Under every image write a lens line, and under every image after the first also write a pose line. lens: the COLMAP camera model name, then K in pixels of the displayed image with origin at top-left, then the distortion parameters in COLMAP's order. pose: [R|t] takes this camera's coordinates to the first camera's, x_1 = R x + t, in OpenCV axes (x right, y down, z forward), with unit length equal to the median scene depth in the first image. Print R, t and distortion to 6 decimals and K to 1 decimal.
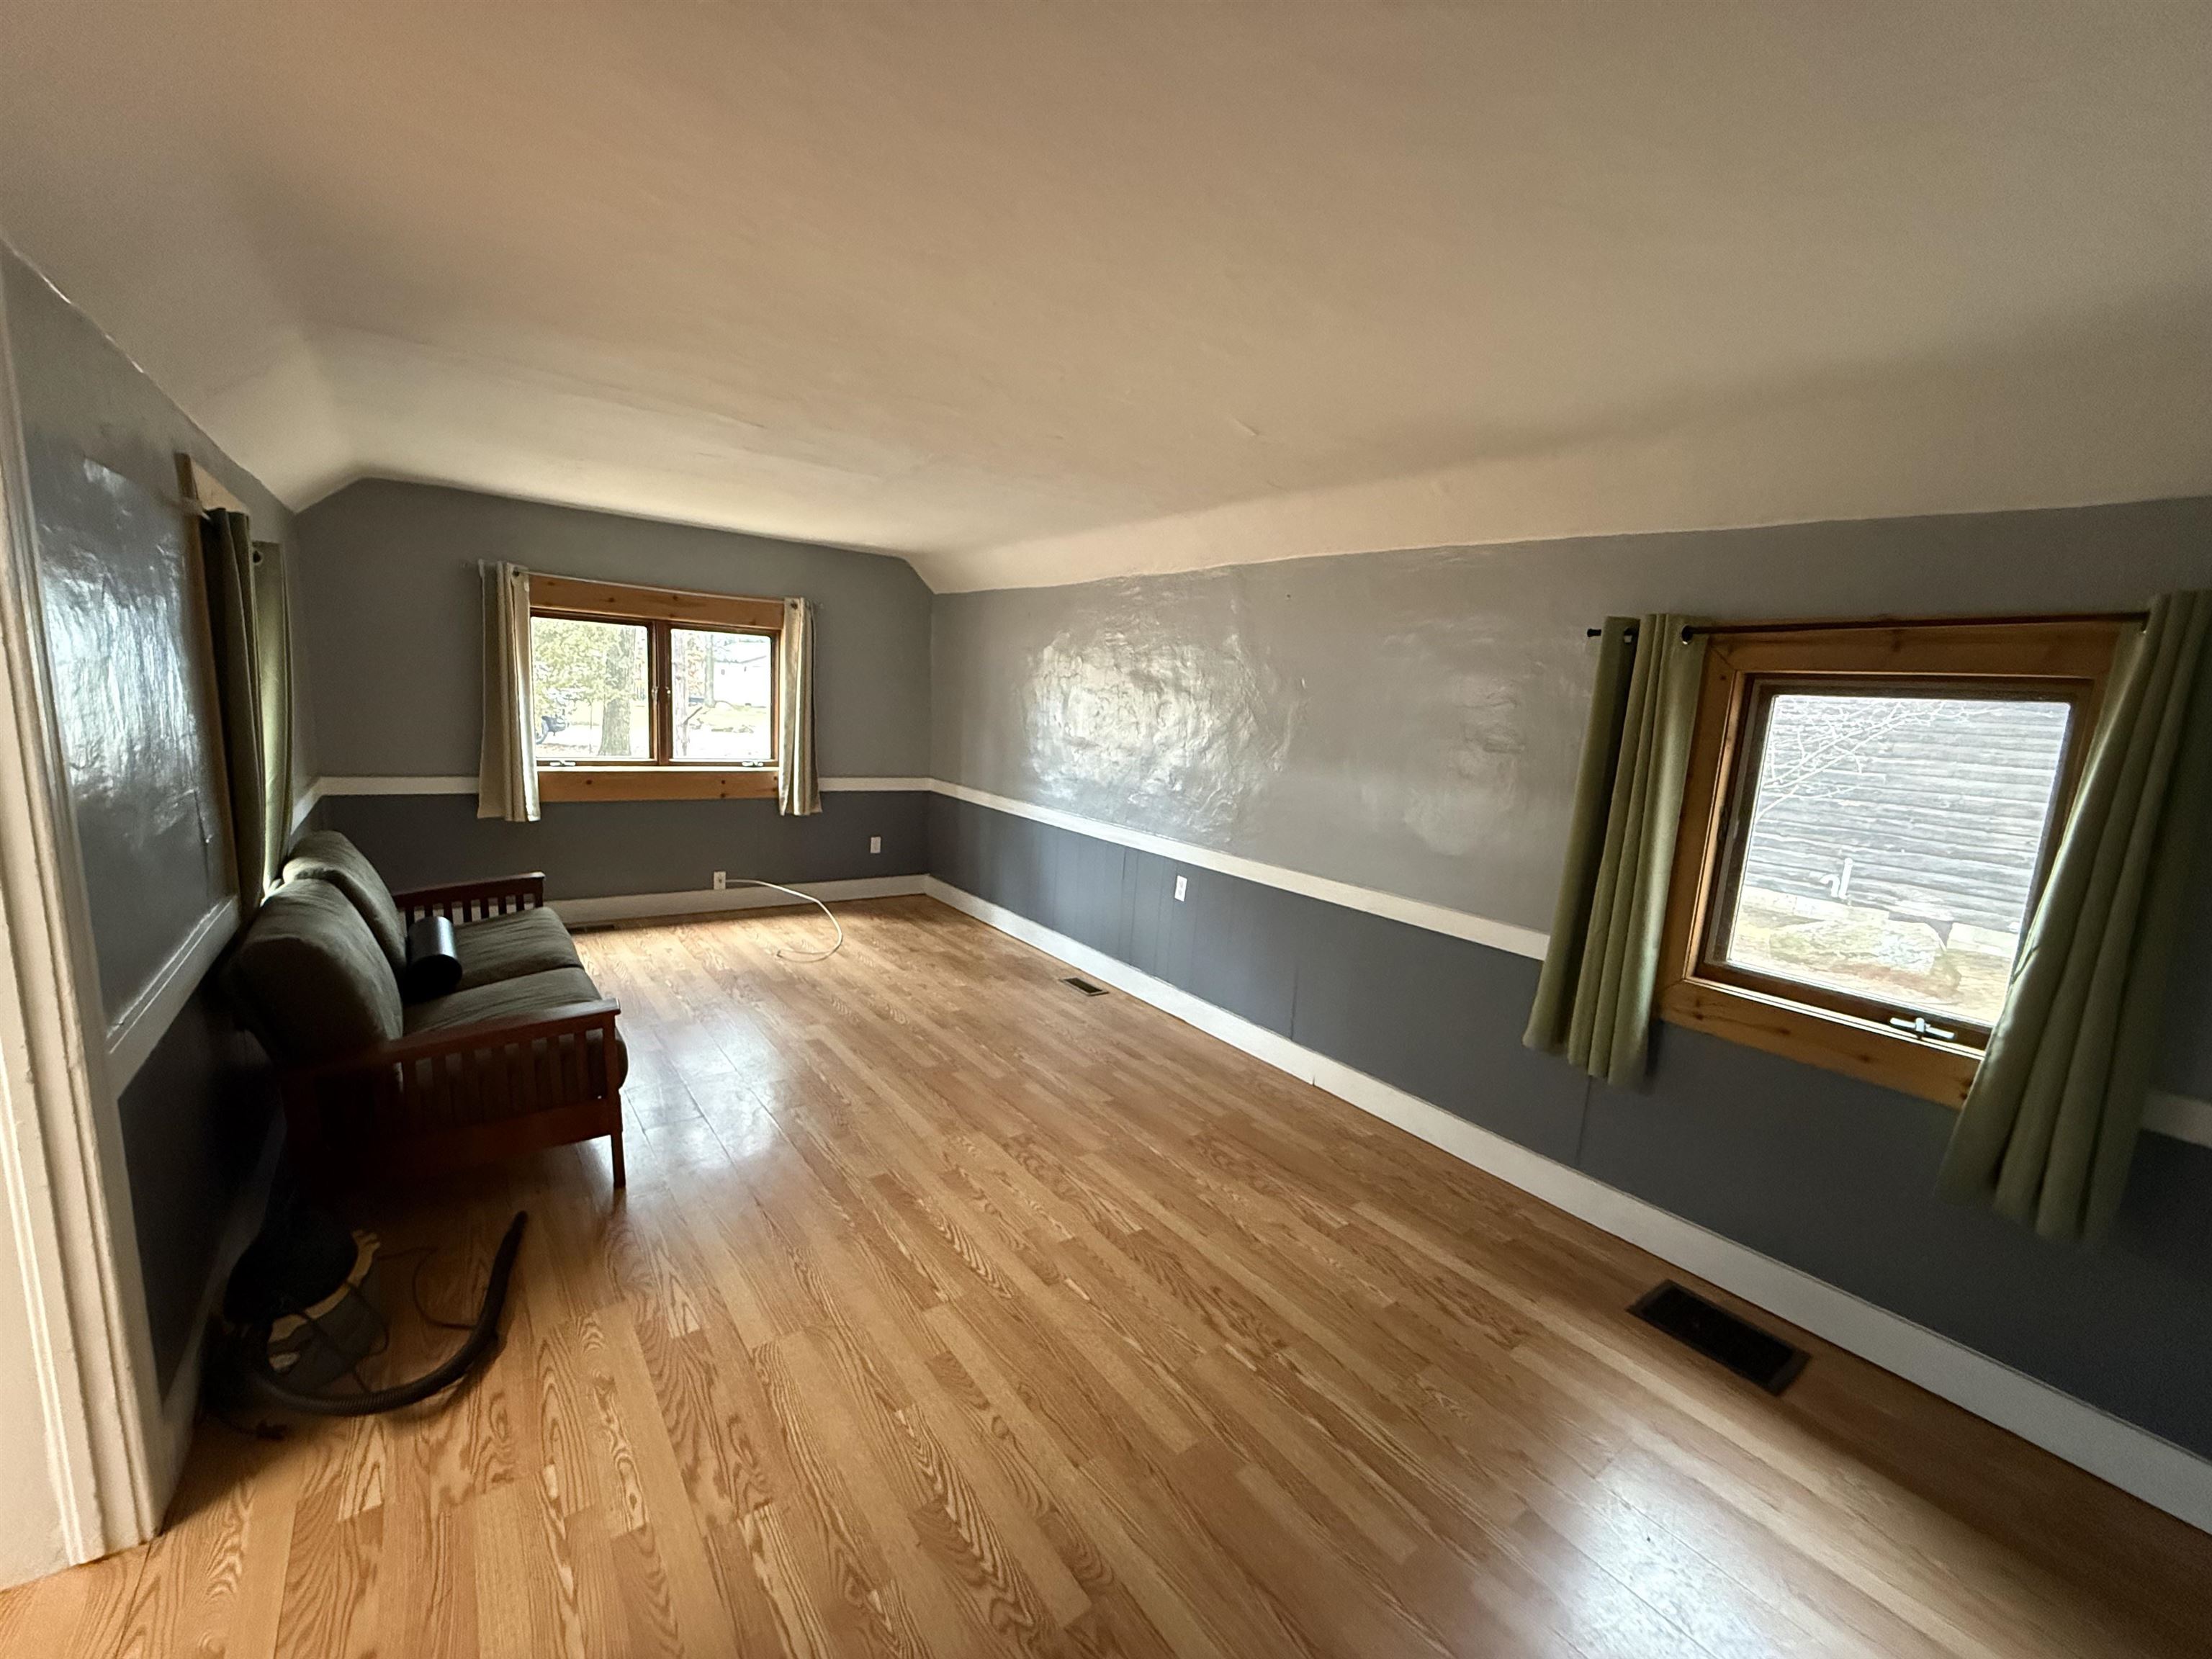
lens RADIAL K [[845.8, 0, 1110.6], [0, 845.8, 827.9], [0, 0, 1]] dist [-0.001996, -0.000083]
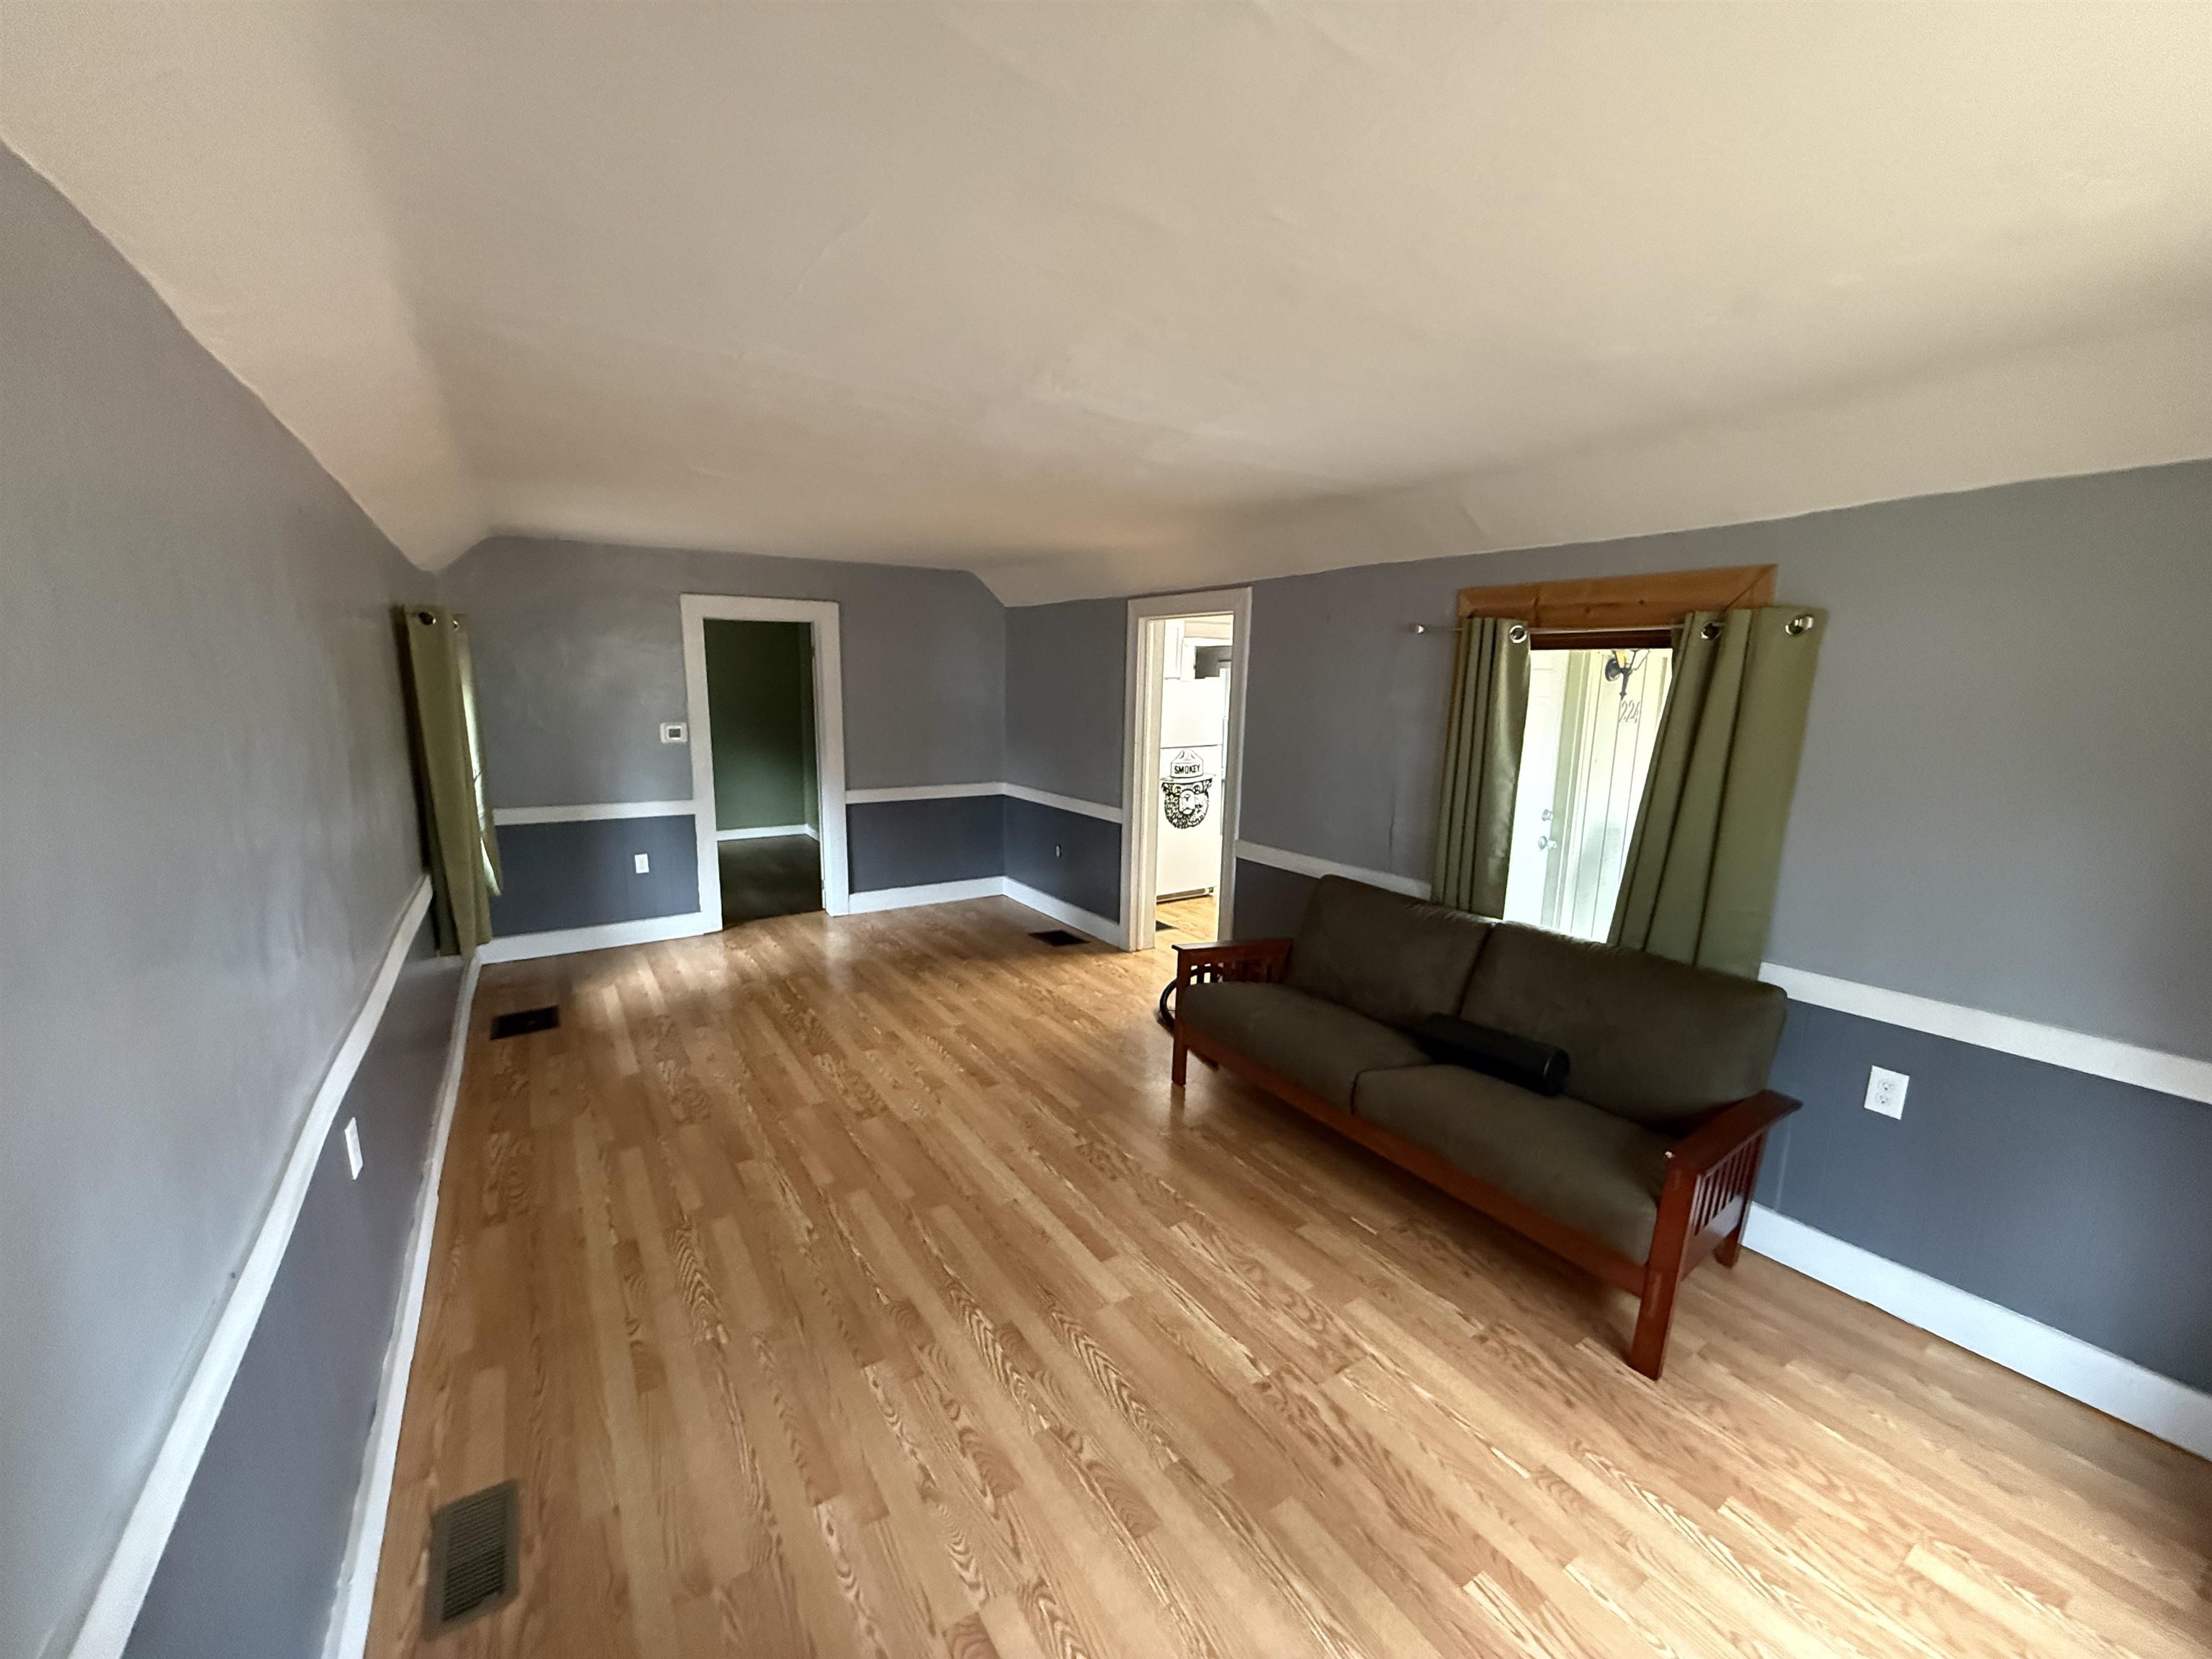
lens RADIAL K [[845.8, 0, 1108.8], [0, 845.8, 832.5], [0, 0, 1]] dist [-0.001996, -0.000083]
pose [[-0.993527, -0.095320, 0.061790, -0.439406], [-0.069452, 0.940156, 0.333592, -0.351536], [-0.089890, 0.327141, -0.940690, 1.847231]]
